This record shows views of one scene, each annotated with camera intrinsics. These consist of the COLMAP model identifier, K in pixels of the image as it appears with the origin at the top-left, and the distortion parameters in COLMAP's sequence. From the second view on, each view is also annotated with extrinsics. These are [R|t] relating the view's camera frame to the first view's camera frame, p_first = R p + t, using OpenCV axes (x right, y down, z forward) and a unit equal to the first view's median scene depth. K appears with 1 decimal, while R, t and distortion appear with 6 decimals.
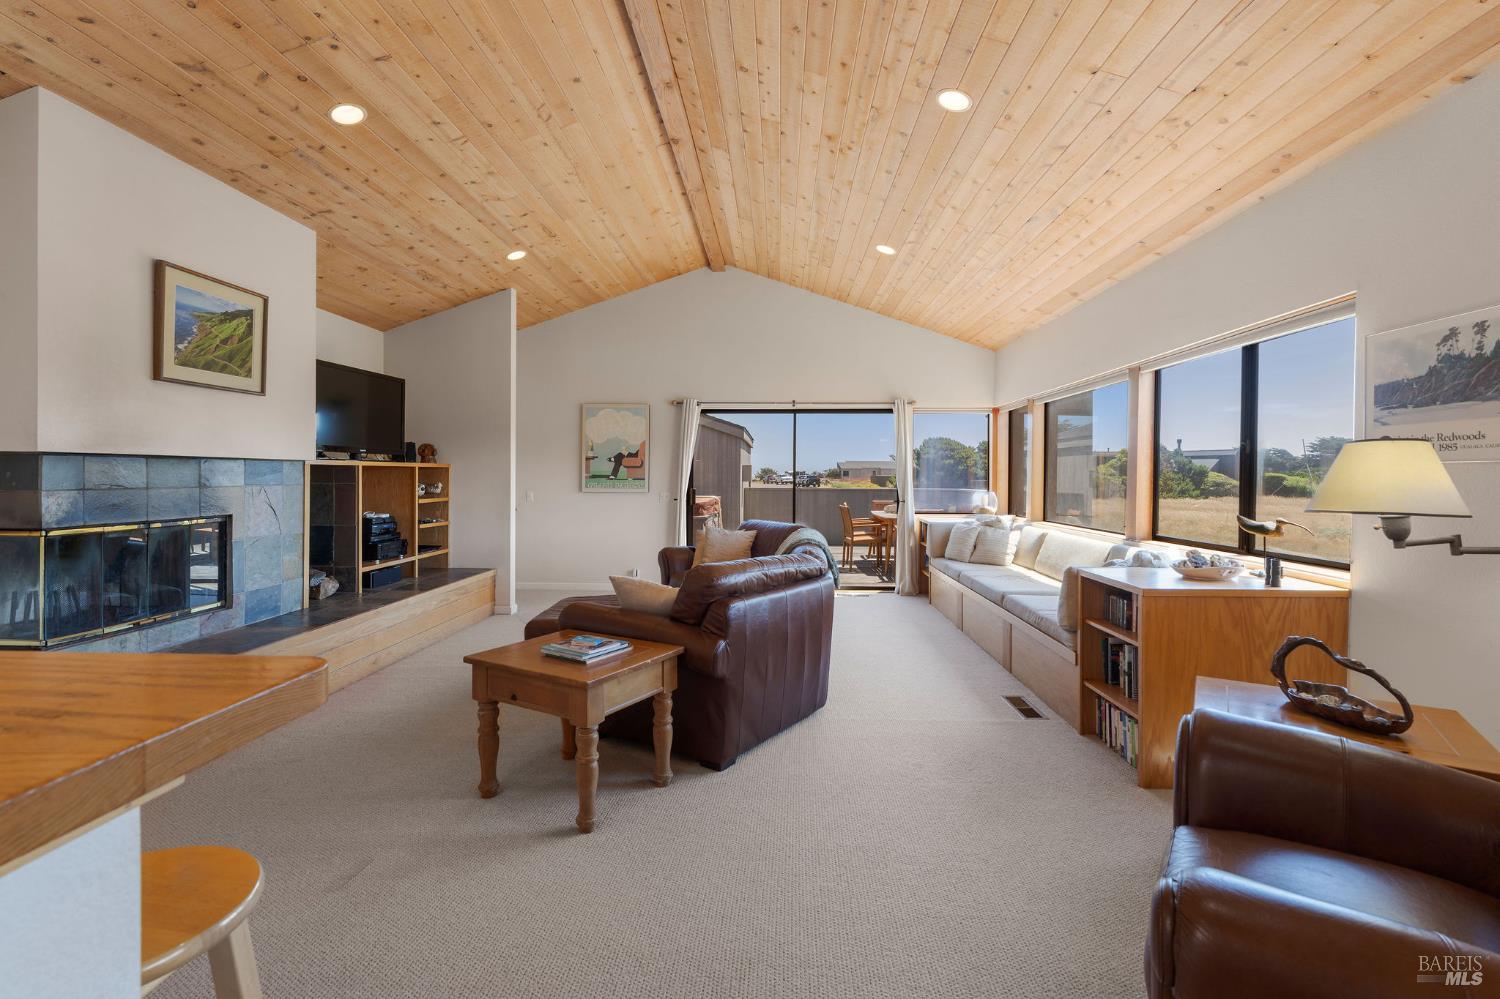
lens RADIAL K [[682.8, 0, 745.6], [0, 682.8, 482.0], [0, 0, 1]] dist [-0.002544, -0.000604]
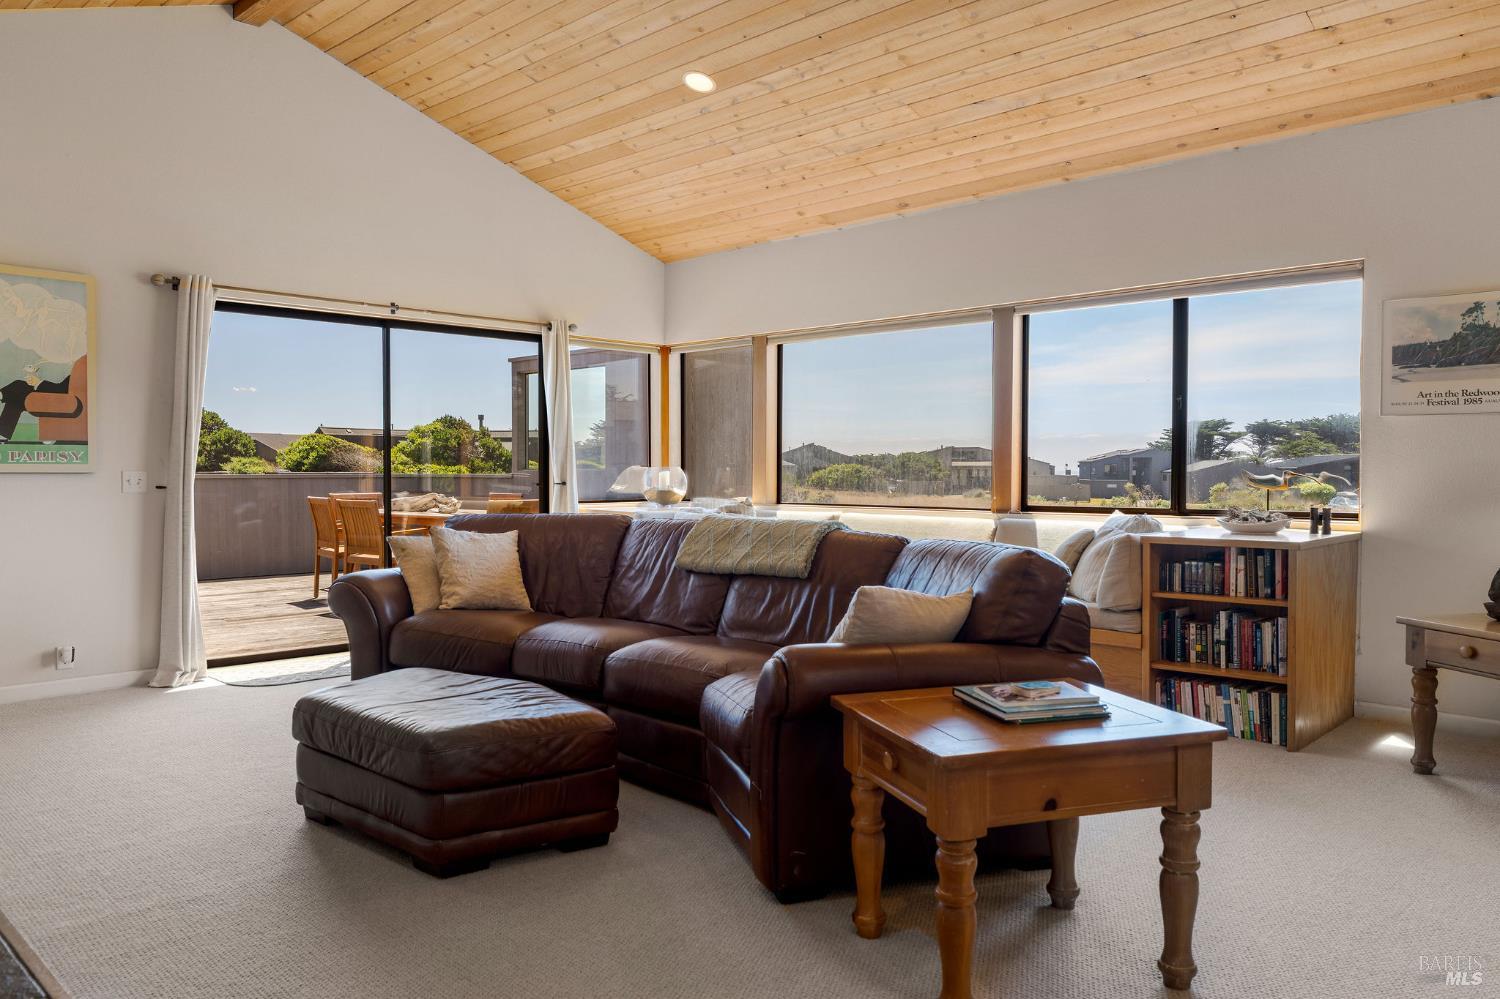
lens RADIAL K [[1066.7, 0, 750.0], [0, 1066.7, 499.5], [0, 0, 1]] dist [-0.003912, -0.000361]
pose [[0.668264, -0.025925, 0.743473, -0.738903], [0.009656, 0.999611, 0.026178, 0.036644], [-0.743862, -0.010315, 0.668254, 0.416749]]
